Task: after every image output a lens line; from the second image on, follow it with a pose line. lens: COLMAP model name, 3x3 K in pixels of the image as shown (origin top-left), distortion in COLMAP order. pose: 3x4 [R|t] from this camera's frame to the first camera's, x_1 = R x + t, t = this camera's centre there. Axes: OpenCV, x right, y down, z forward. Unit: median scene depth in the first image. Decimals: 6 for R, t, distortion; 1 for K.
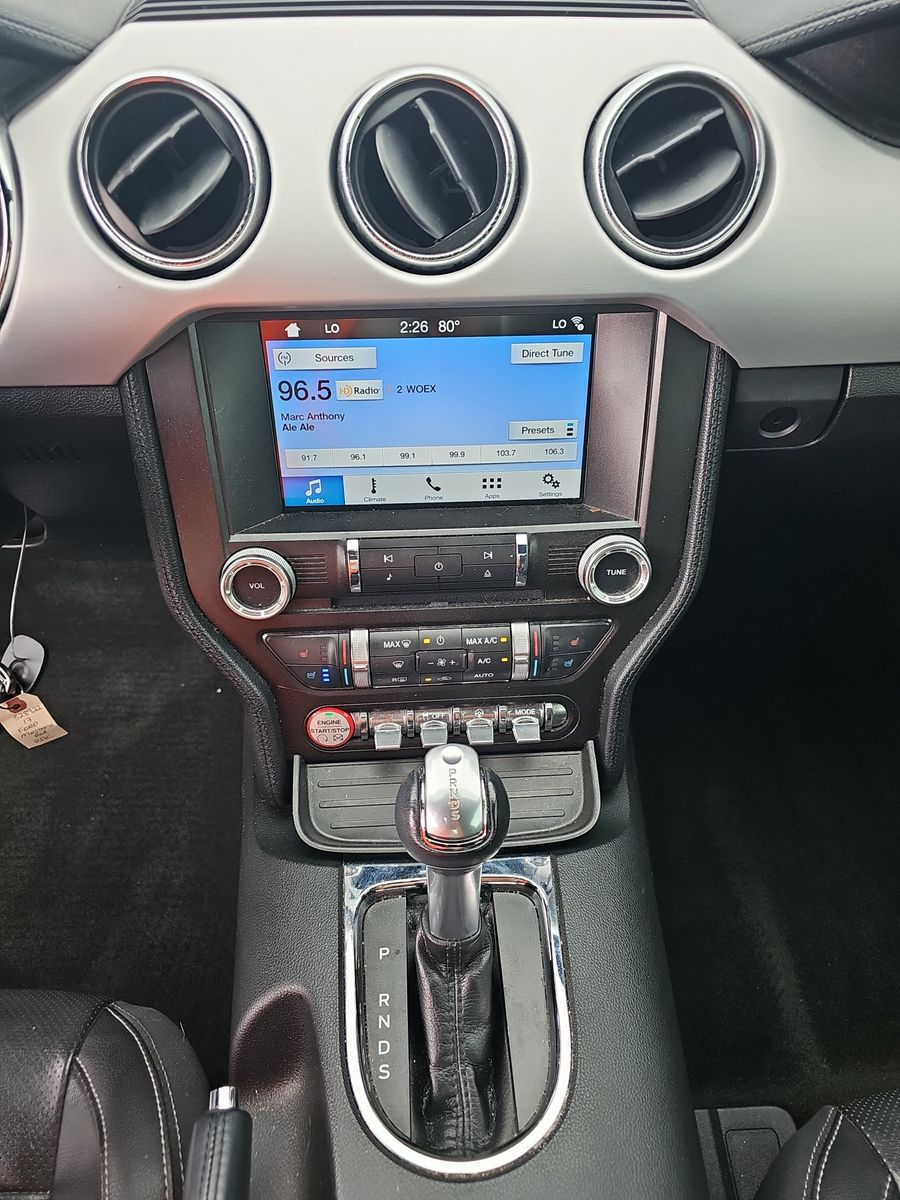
lens RADIAL K [[799.1, 0, 452.7], [0, 799.1, 616.5], [0, 0, 1]] dist [0.008003, -0.009804]
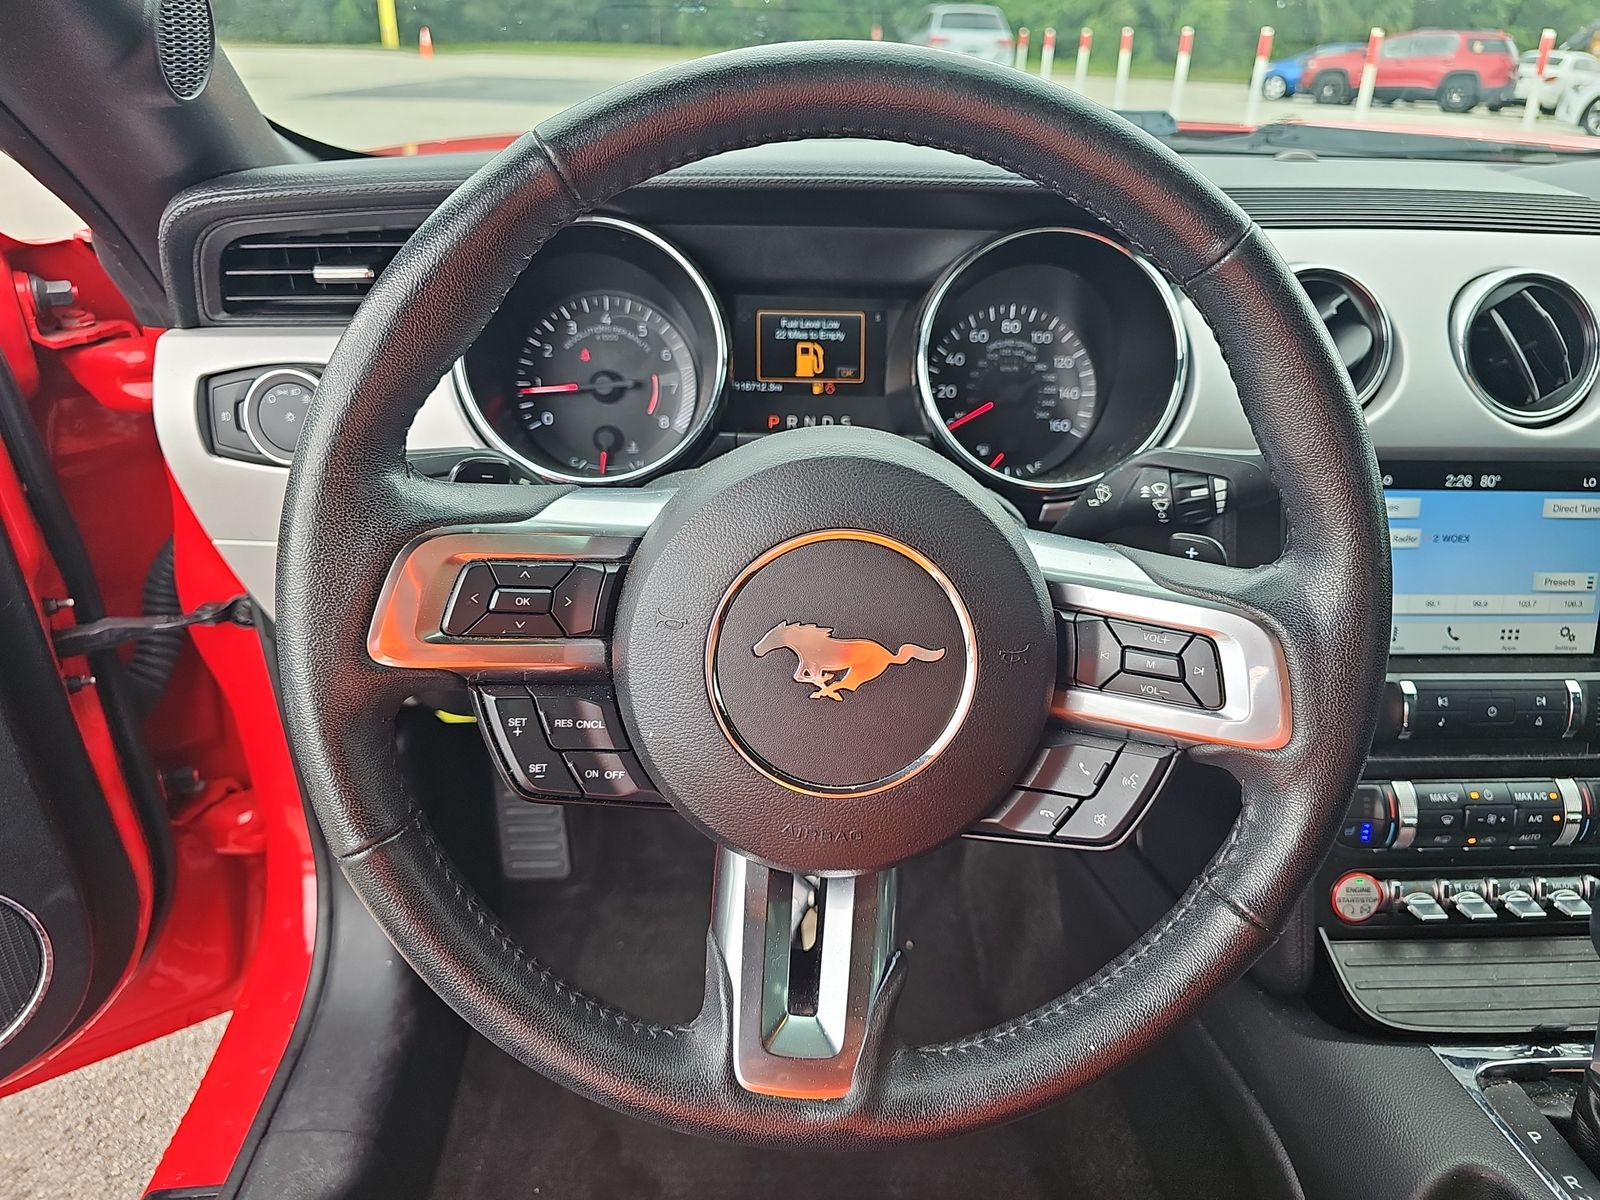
lens RADIAL K [[1051.3, 0, 800.0], [0, 1051.3, 600.0], [0, 0, 1]] dist [0.003218, -0.003212]
pose [[0.999725, 0.022149, 0.007675, -0.838427], [-0.018545, 0.947575, -0.318995, 0.222632], [-0.014338, 0.318765, 0.947725, -0.228310]]
